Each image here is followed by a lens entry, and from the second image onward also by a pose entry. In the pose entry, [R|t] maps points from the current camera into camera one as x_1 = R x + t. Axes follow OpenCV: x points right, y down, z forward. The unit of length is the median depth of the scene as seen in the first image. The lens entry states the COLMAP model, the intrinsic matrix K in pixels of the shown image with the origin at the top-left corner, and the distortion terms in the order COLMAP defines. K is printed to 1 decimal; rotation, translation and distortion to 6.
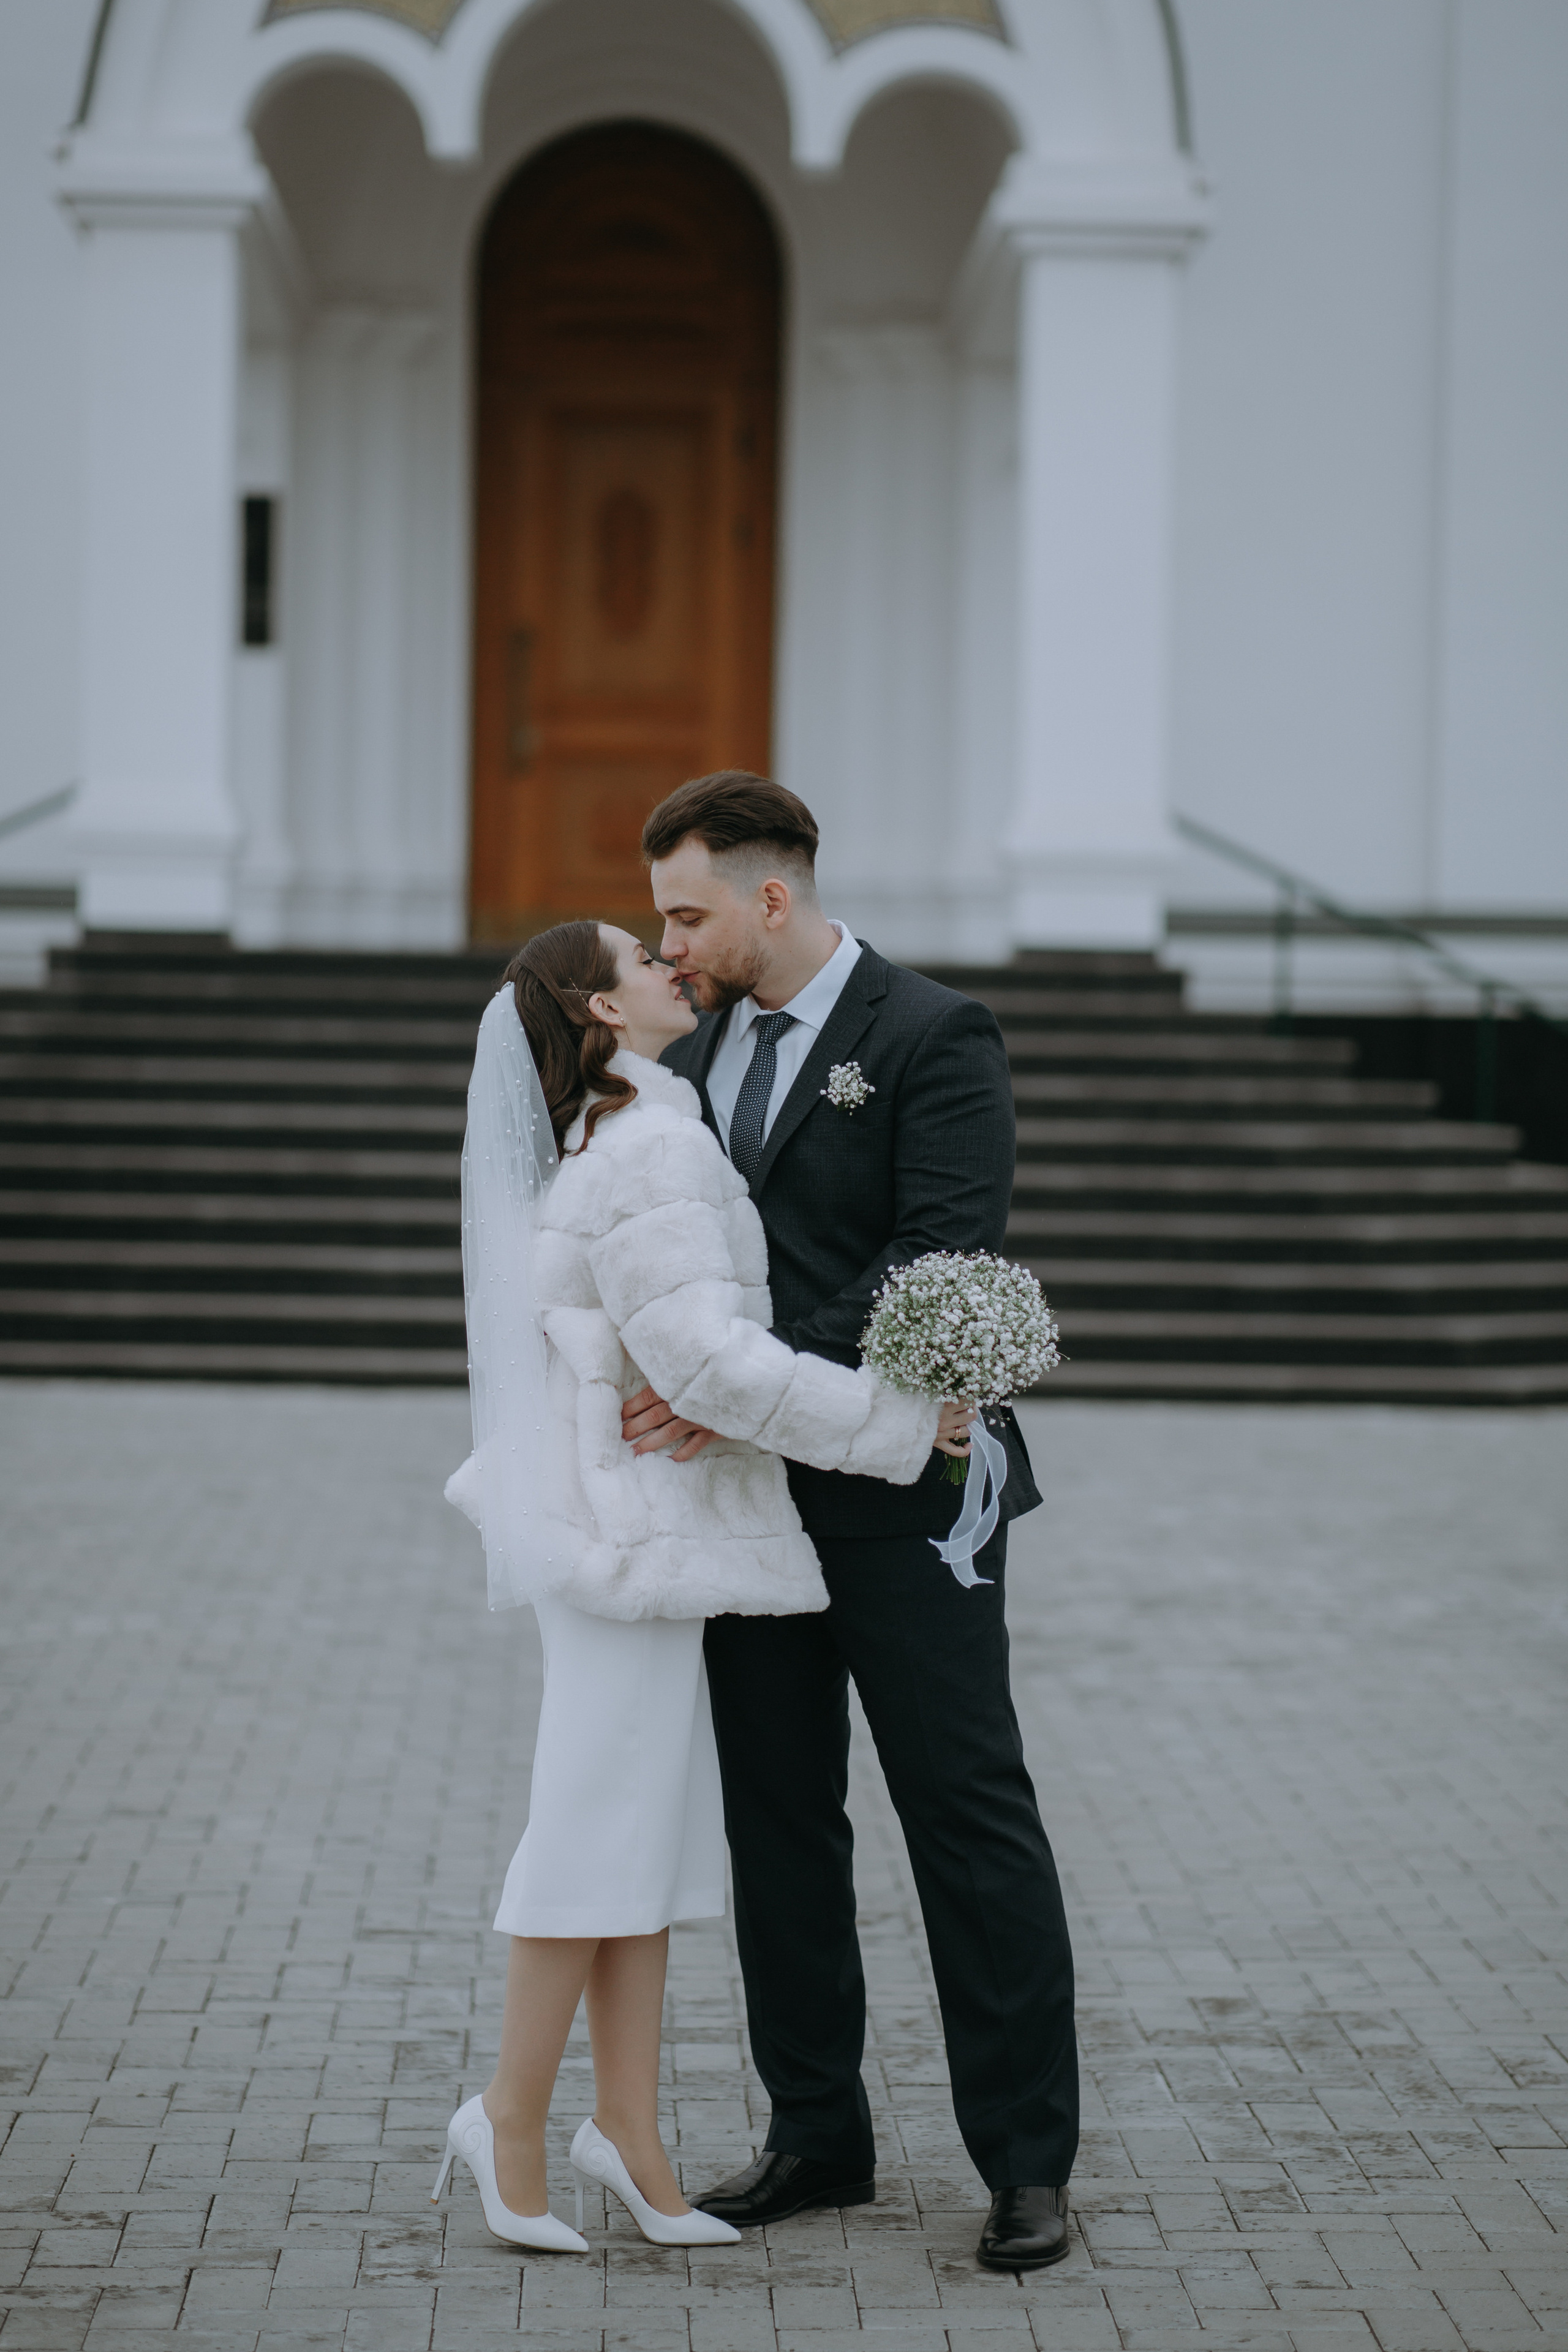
lens RADIAL K [[5490.4, 0, 784.0], [0, 5490.4, 1176.0], [0, 0, 1]] dist [0.059492, 0.499303]
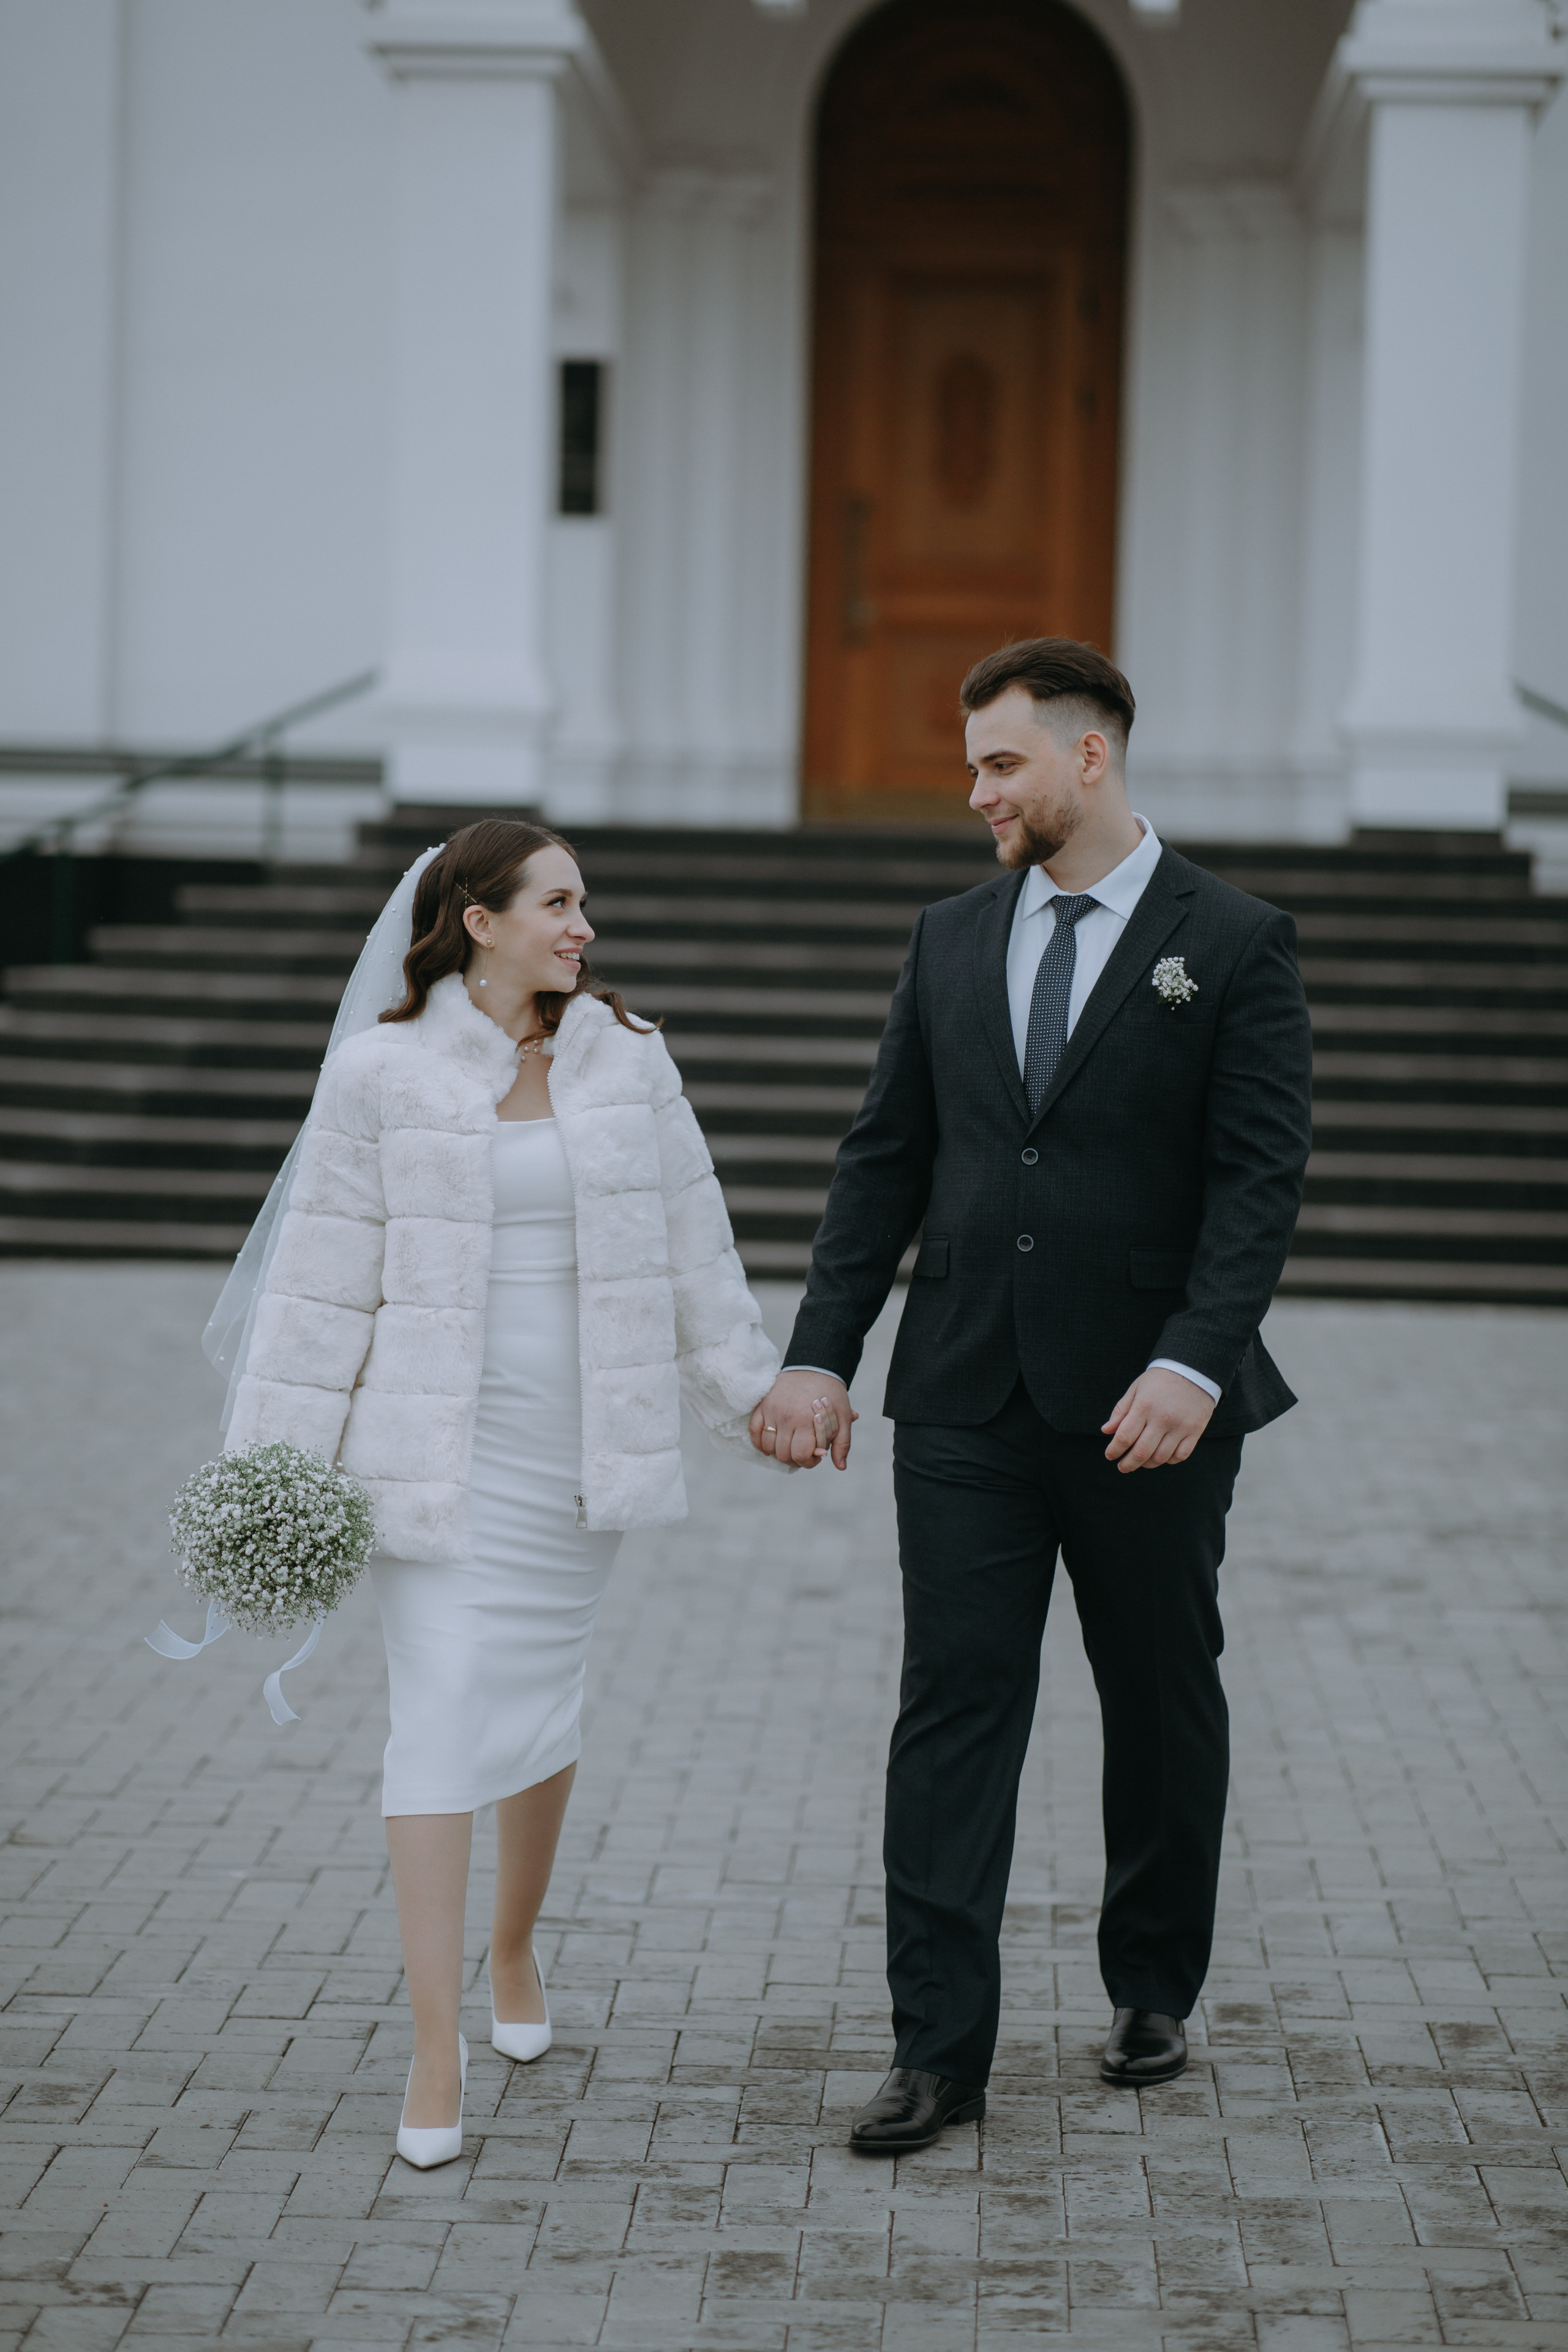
lens RADIAL K [[5390.5, 0, 784.0], [0, 5390.5, 1176.0], [0, 0, 1]] dist [0.075394, 0.170827]
pose [[0.997377, 0.011151, -0.071523, 0.027821], [-0.009498, 0.999681, 0.023410, -0.004316], [0.071762, -0.022669, 0.997164, 0.119776]]
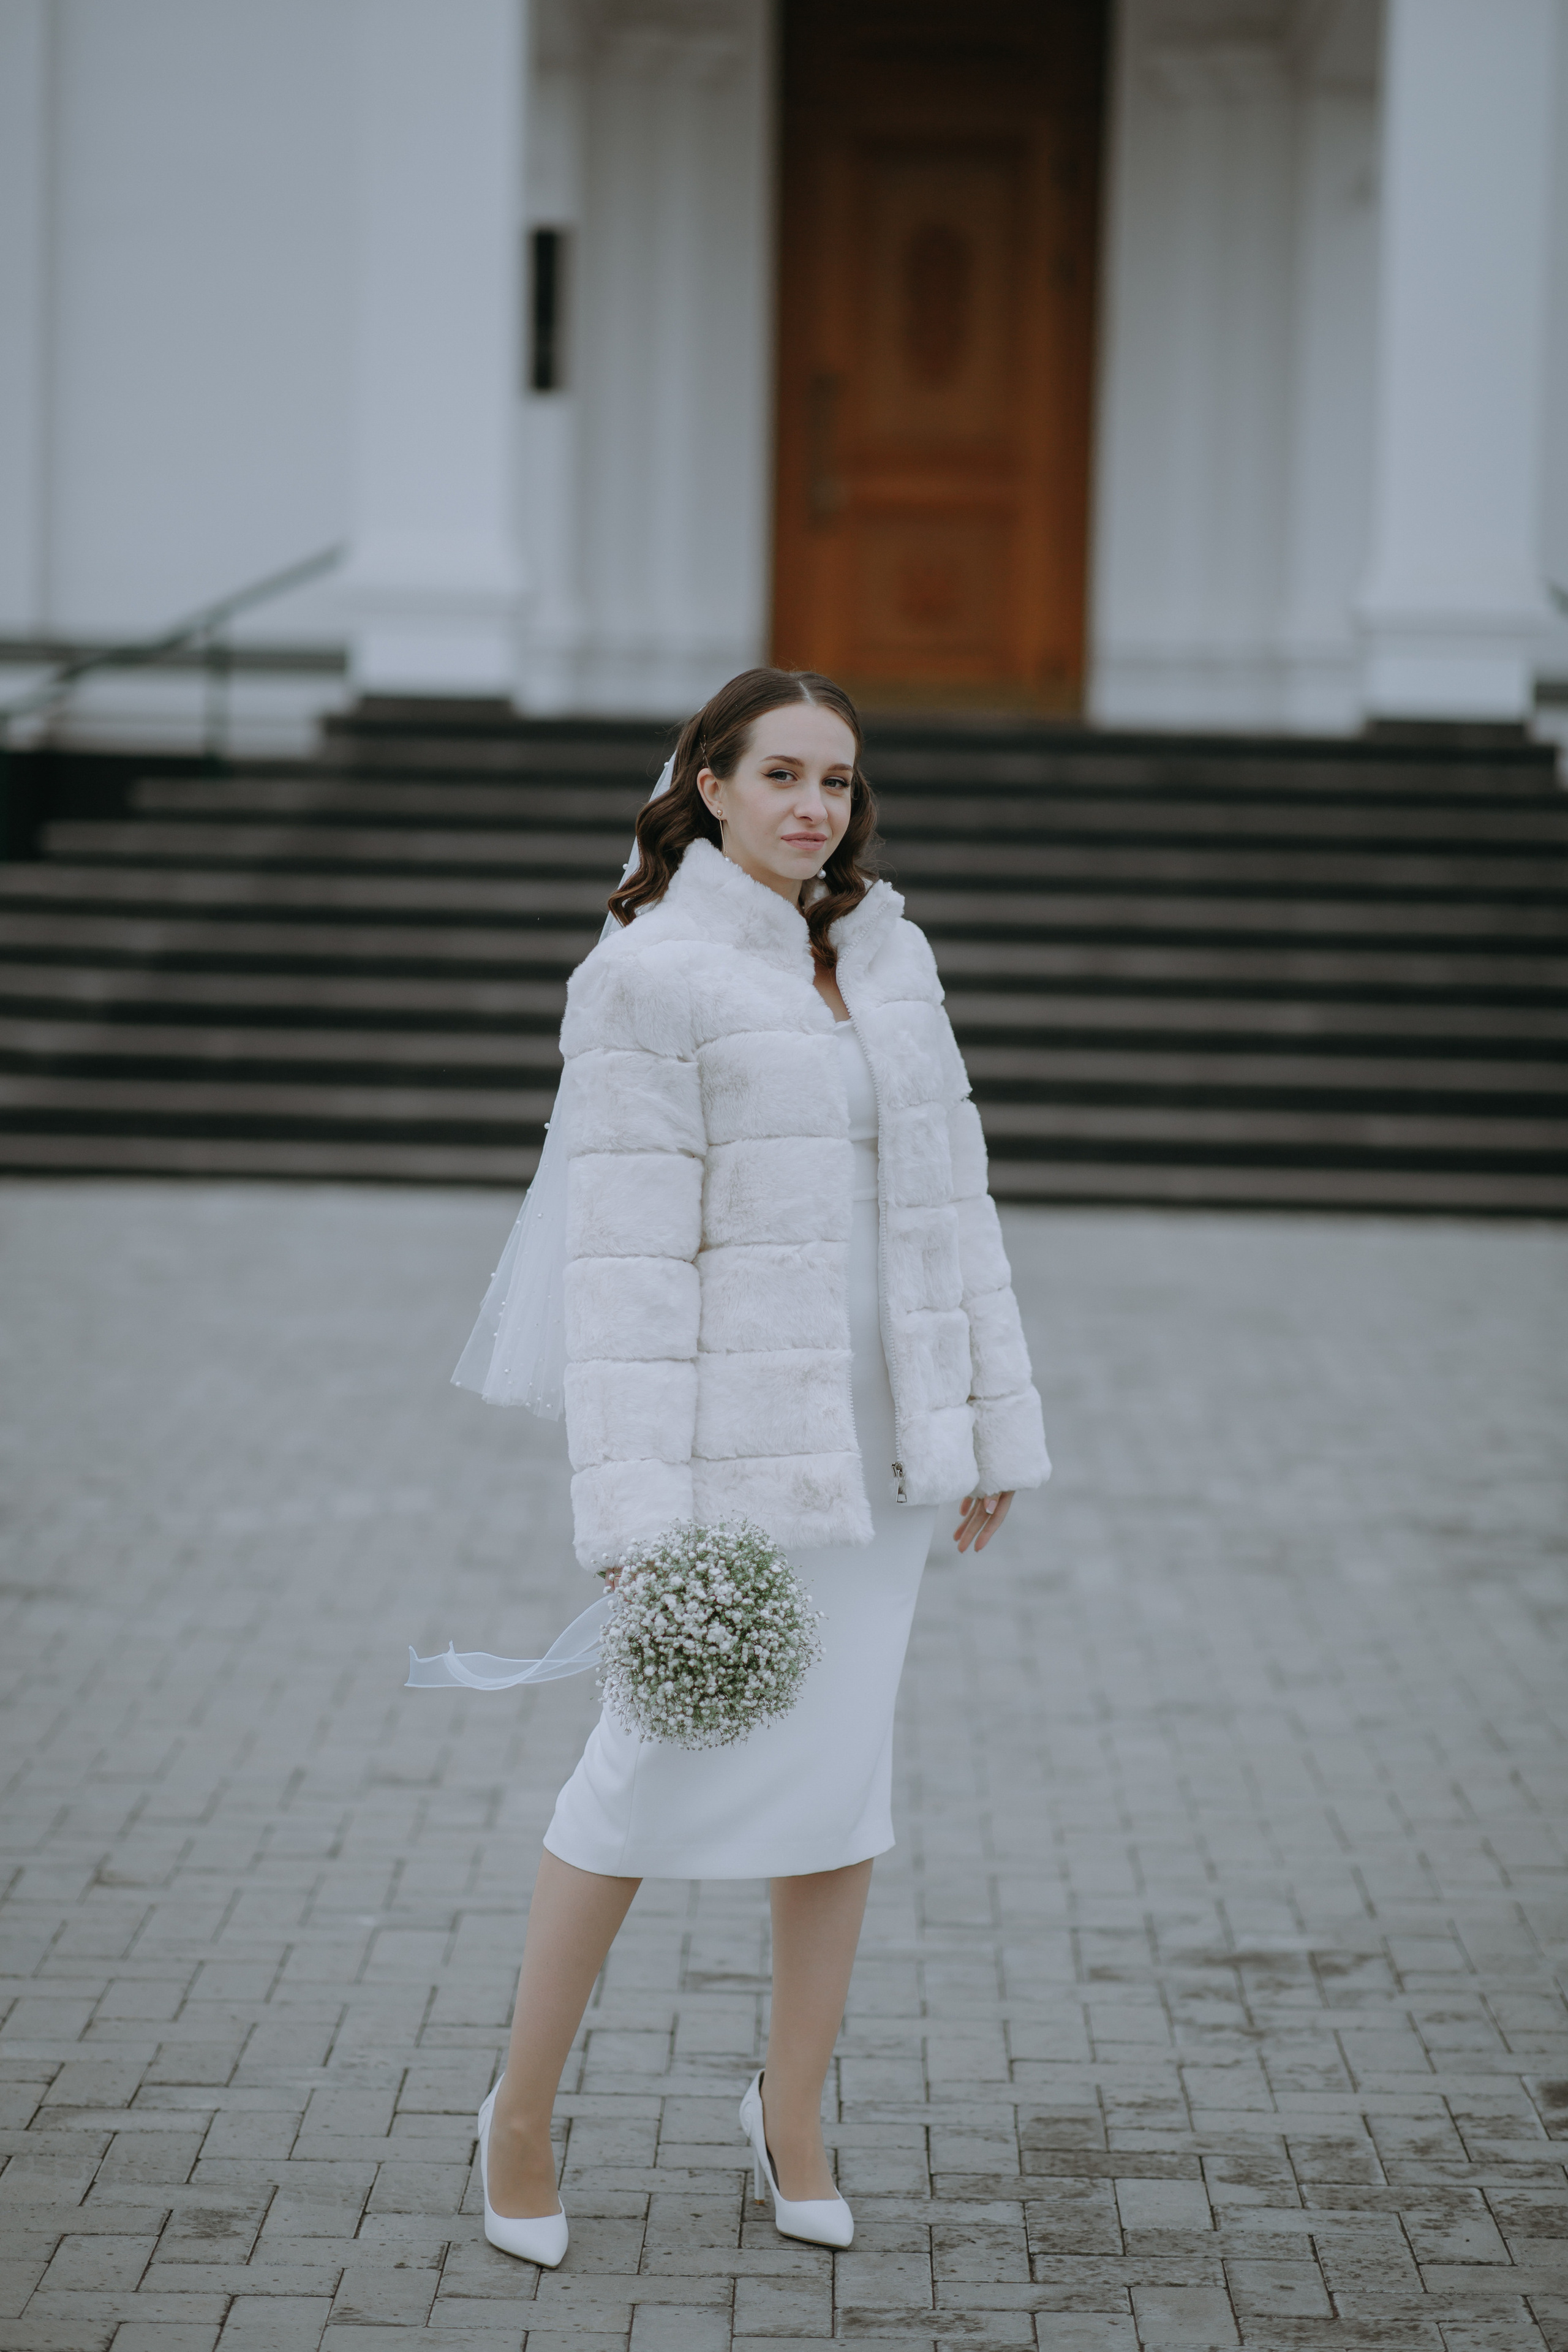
lens RADIAL K [[5390.5, 0, 784.0], [0, 5390.5, 1176.0], [0, 0, 1]] dist [0.075394, 0.170827]
pose [[0.998740, 0.008371, -0.049478, -0.024864], [-0.006258, 0.999068, 0.042707, -0.007208], [0.049790, -0.042343, 0.997862, 0.230006]]
